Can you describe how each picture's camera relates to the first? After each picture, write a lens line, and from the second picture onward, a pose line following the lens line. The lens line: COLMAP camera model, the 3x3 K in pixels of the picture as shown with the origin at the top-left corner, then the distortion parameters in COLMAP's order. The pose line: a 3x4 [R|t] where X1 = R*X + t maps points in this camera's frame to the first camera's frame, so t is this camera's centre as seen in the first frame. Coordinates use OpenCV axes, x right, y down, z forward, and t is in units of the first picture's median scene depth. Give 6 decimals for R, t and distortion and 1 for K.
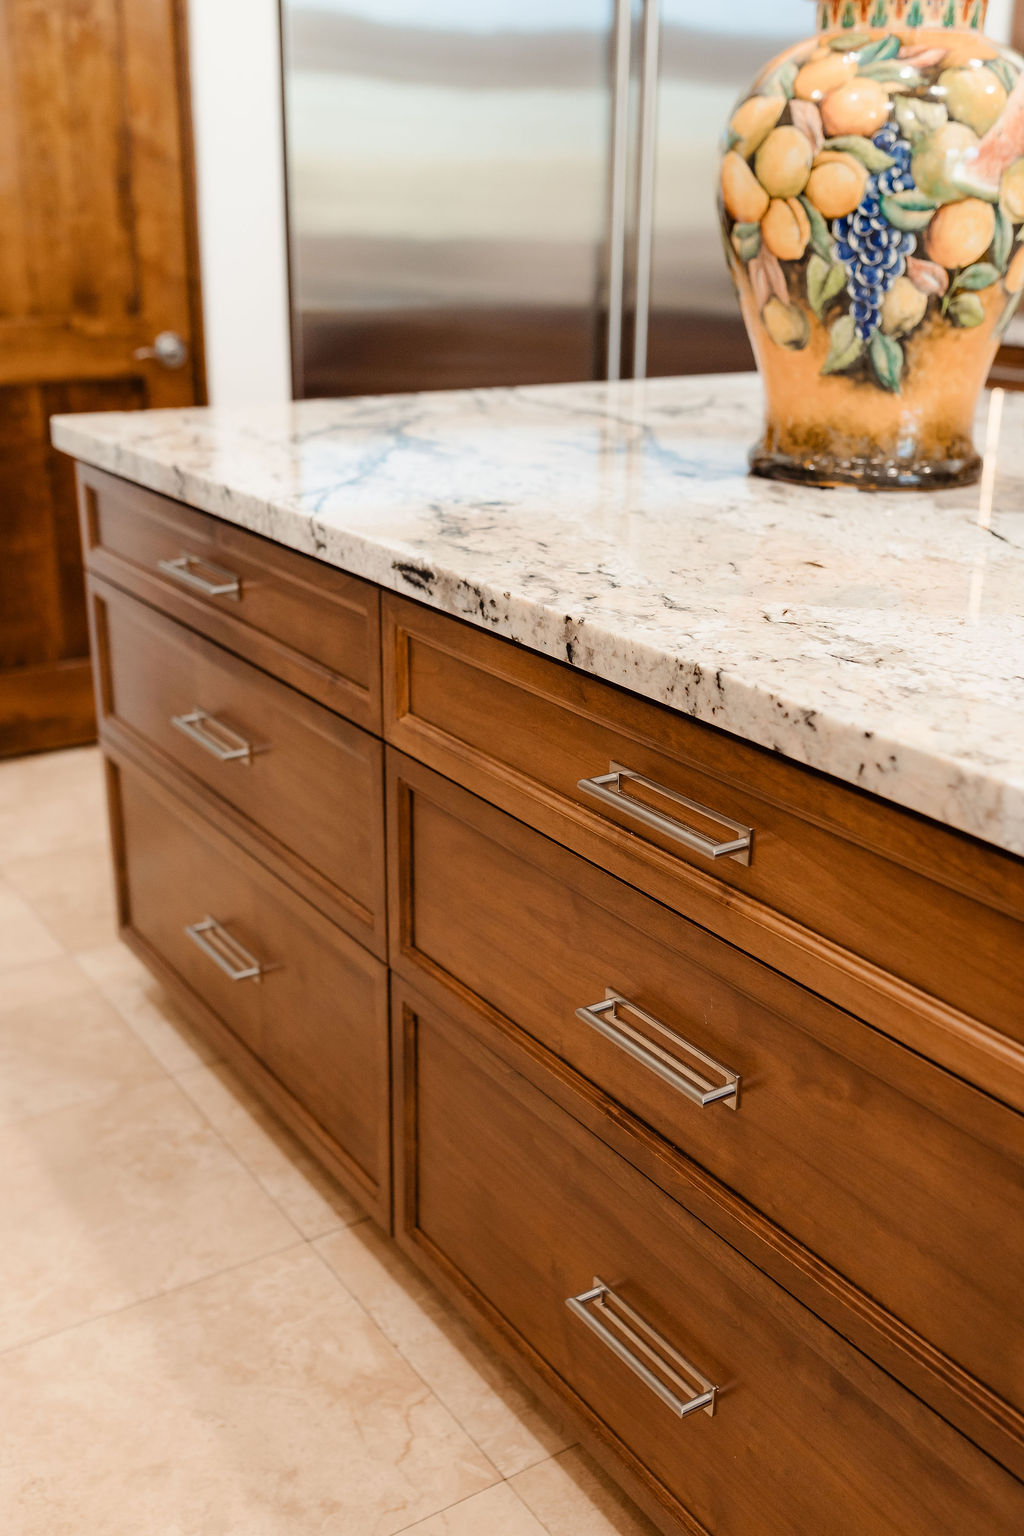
lens RADIAL K [[1561.1, 0, 541.1], [0, 1561.1, 764.1], [0, 0, 1]] dist [0.001519, 0.013672]
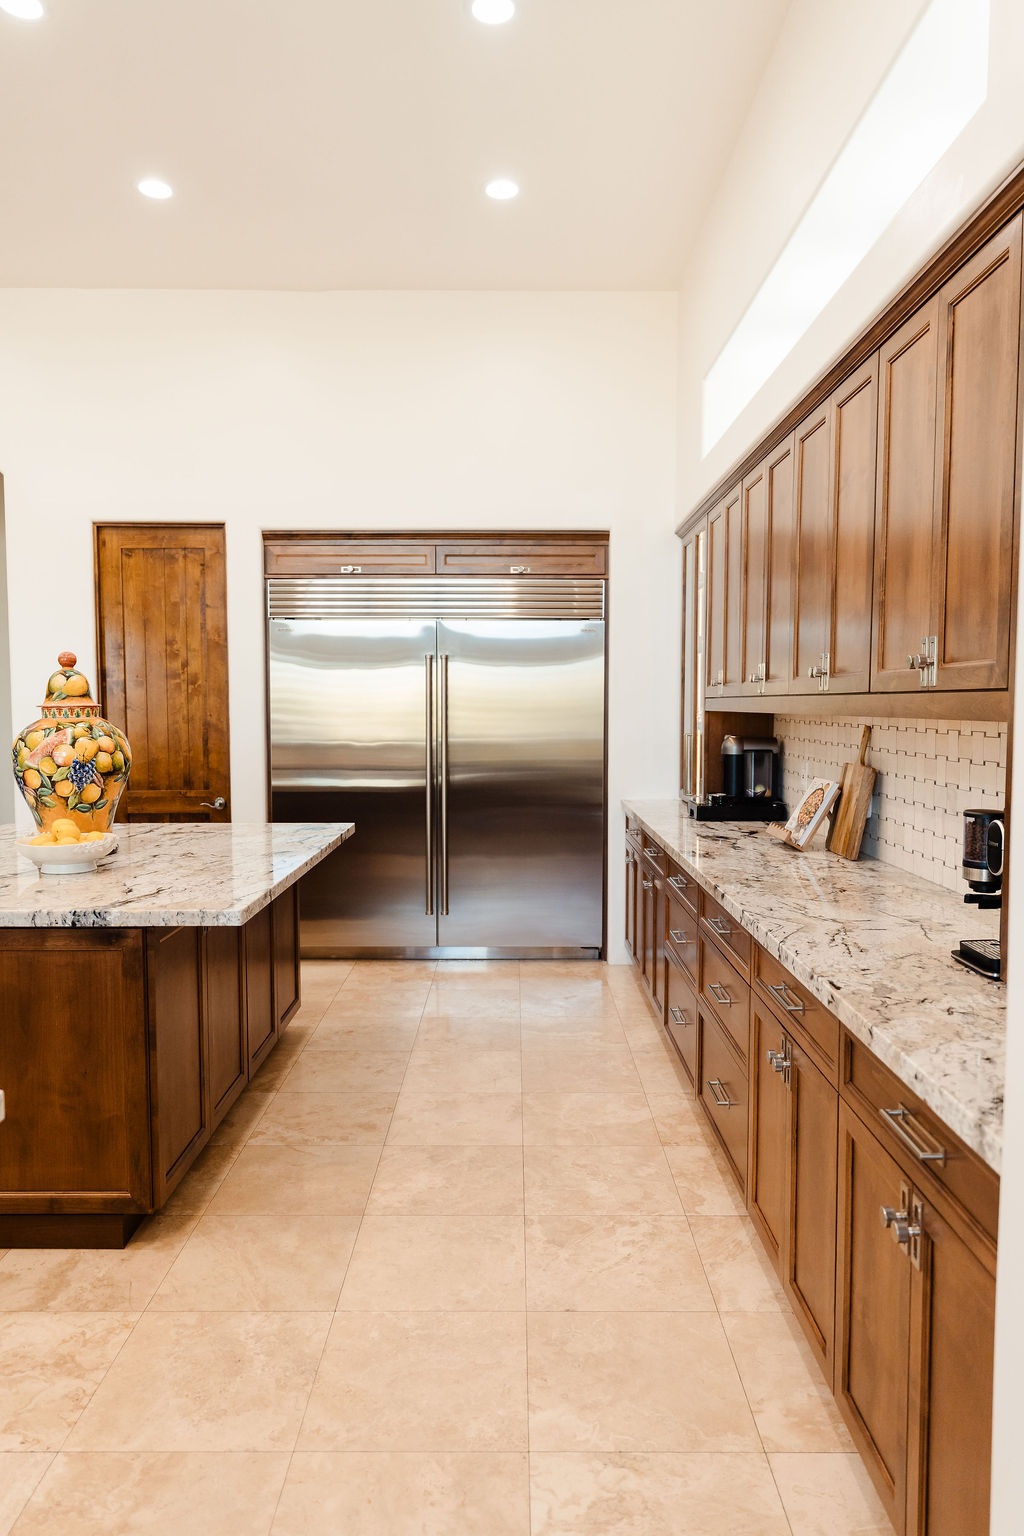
lens RADIAL K [[1015.3, 0, 509.4], [0, 1015.3, 767.1], [0, 0, 1]] dist [0.001095, 0.002397]
pose [[0.829926, 0.017607, -0.557596, 2.177332], [-0.175738, 0.956865, -0.231354, -0.049768], [0.529471, 0.289997, 0.797221, -0.149144]]
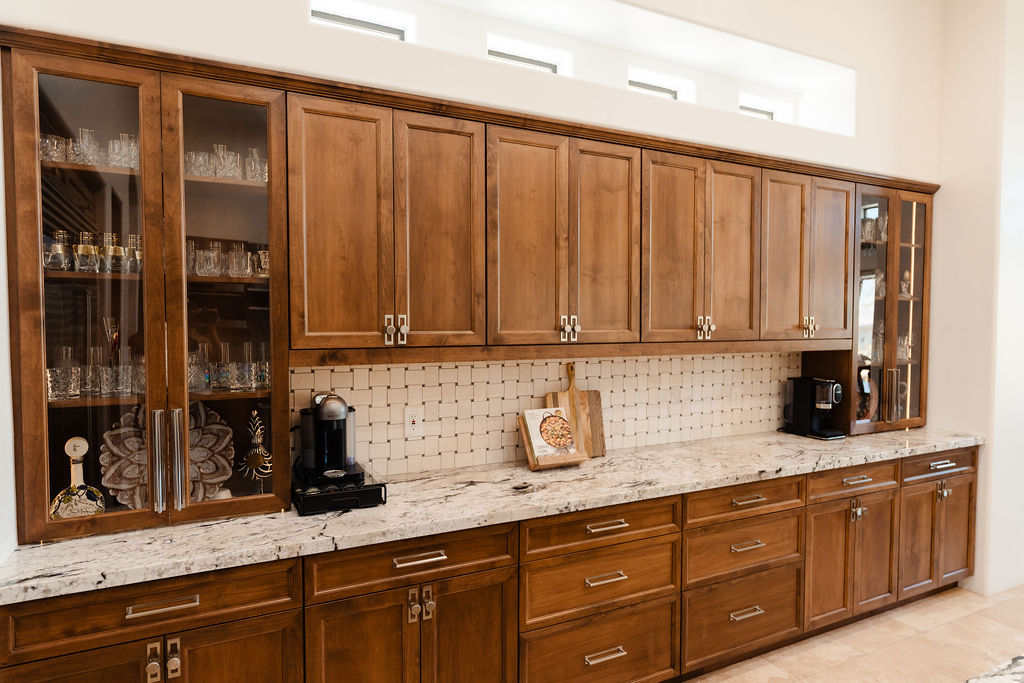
lens RADIAL K [[619.6, 0, 527.1], [0, 619.6, 345.6], [0, 0, 1]] dist [0.000423, 0.000825]
pose [[0.110414, -0.058765, 0.992147, -0.145280], [0.337609, 0.941111, 0.018171, -0.863953], [-0.934788, 0.332951, 0.123751, 1.761719]]
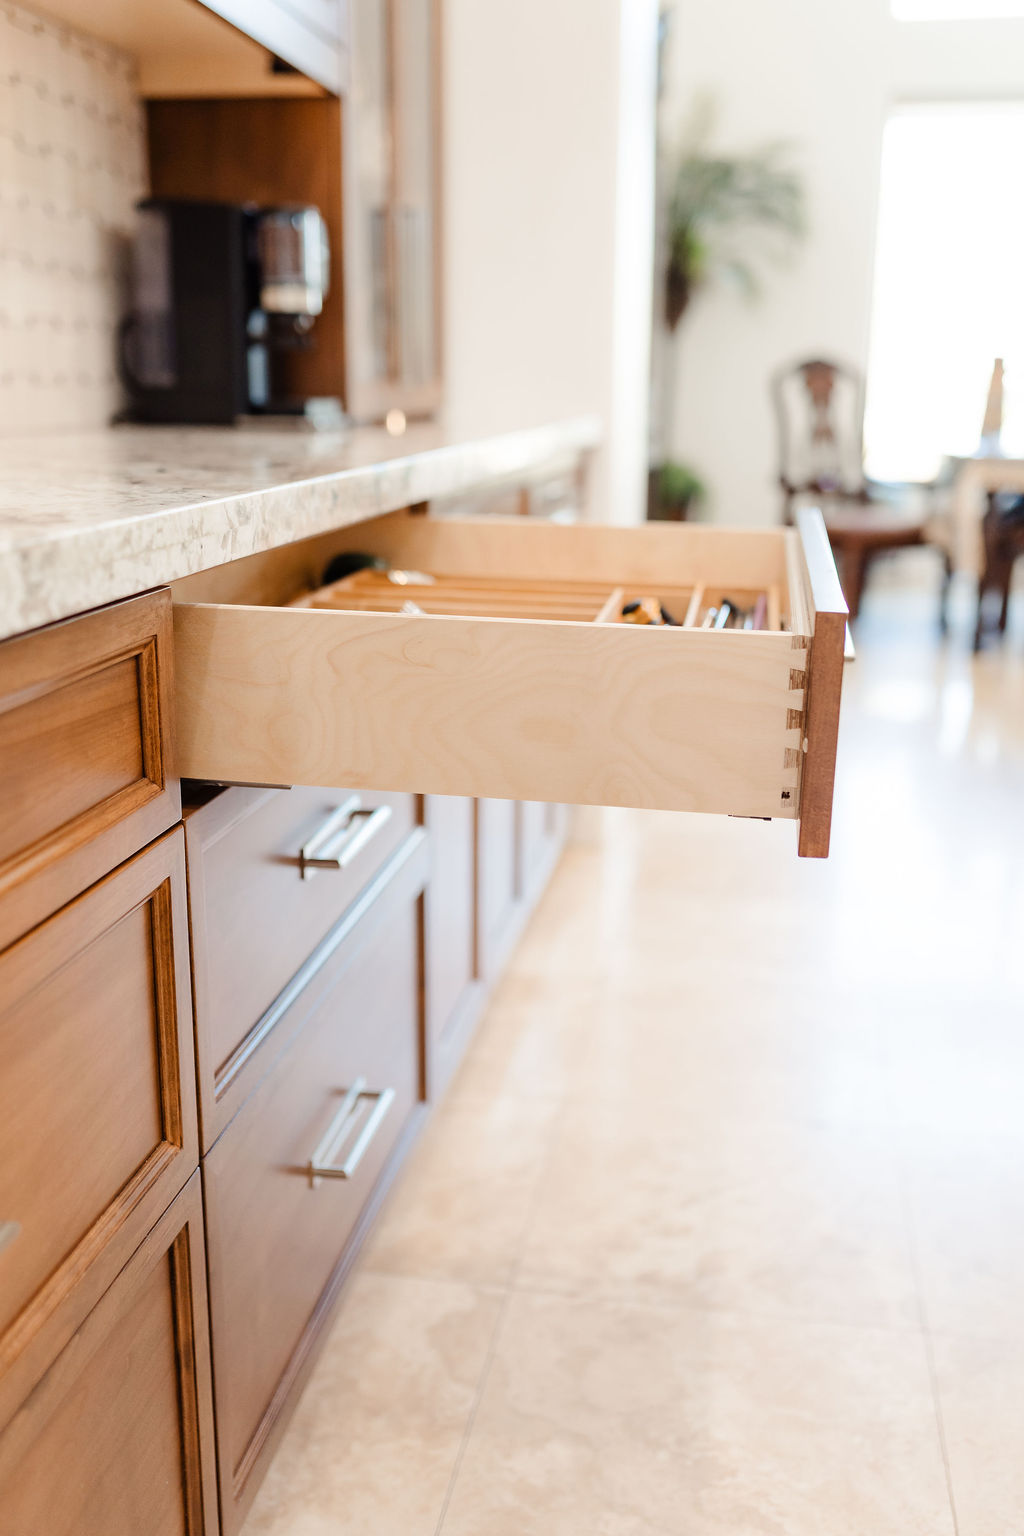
lens RADIAL K [[1492.9, 0, 512.6], [0, 1492.9, 773.5], [0, 0, 1]] dist [-0.000961, 0.003310]
pose [[-0.725052, -0.200036, 0.659003, 0.892173], [0.211185, 0.846210, 0.489213, -0.558167], [-0.655515, 0.493876, -0.571302, 1.987619]]
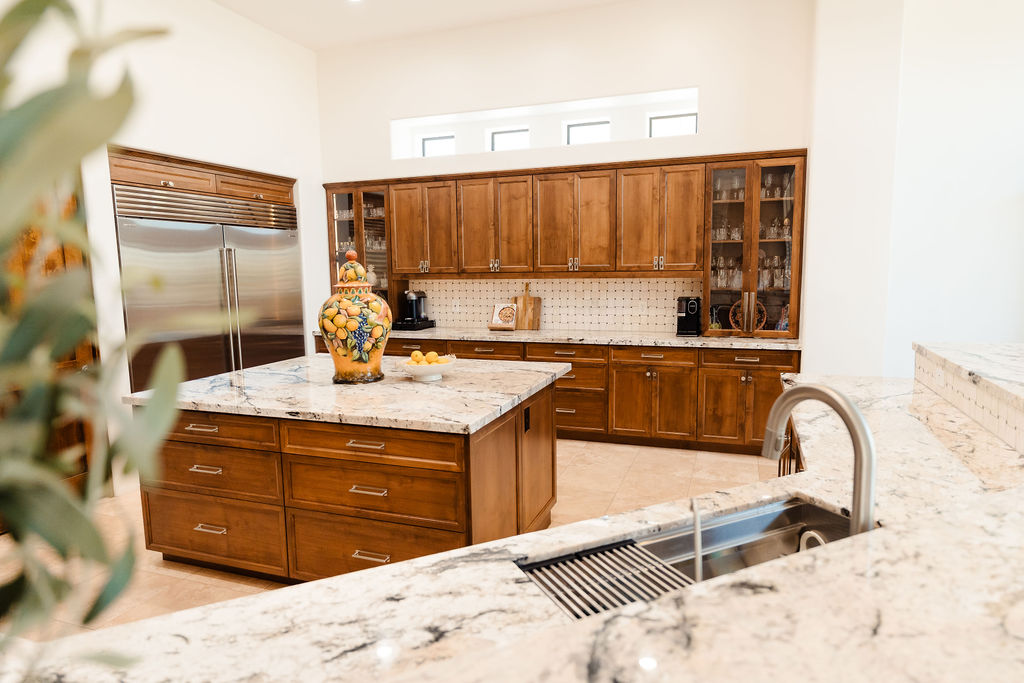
lens RADIAL K [[613.5, 0, 514.3], [0, 613.5, 342.8], [0, 0, 1]] dist [-0.000903, -0.000222]
pose [[0.807116, -0.102298, 0.581462, -0.520782], [0.227162, 0.962863, -0.145920, 0.085191], [-0.544941, 0.249861, 0.800380, -0.810824]]
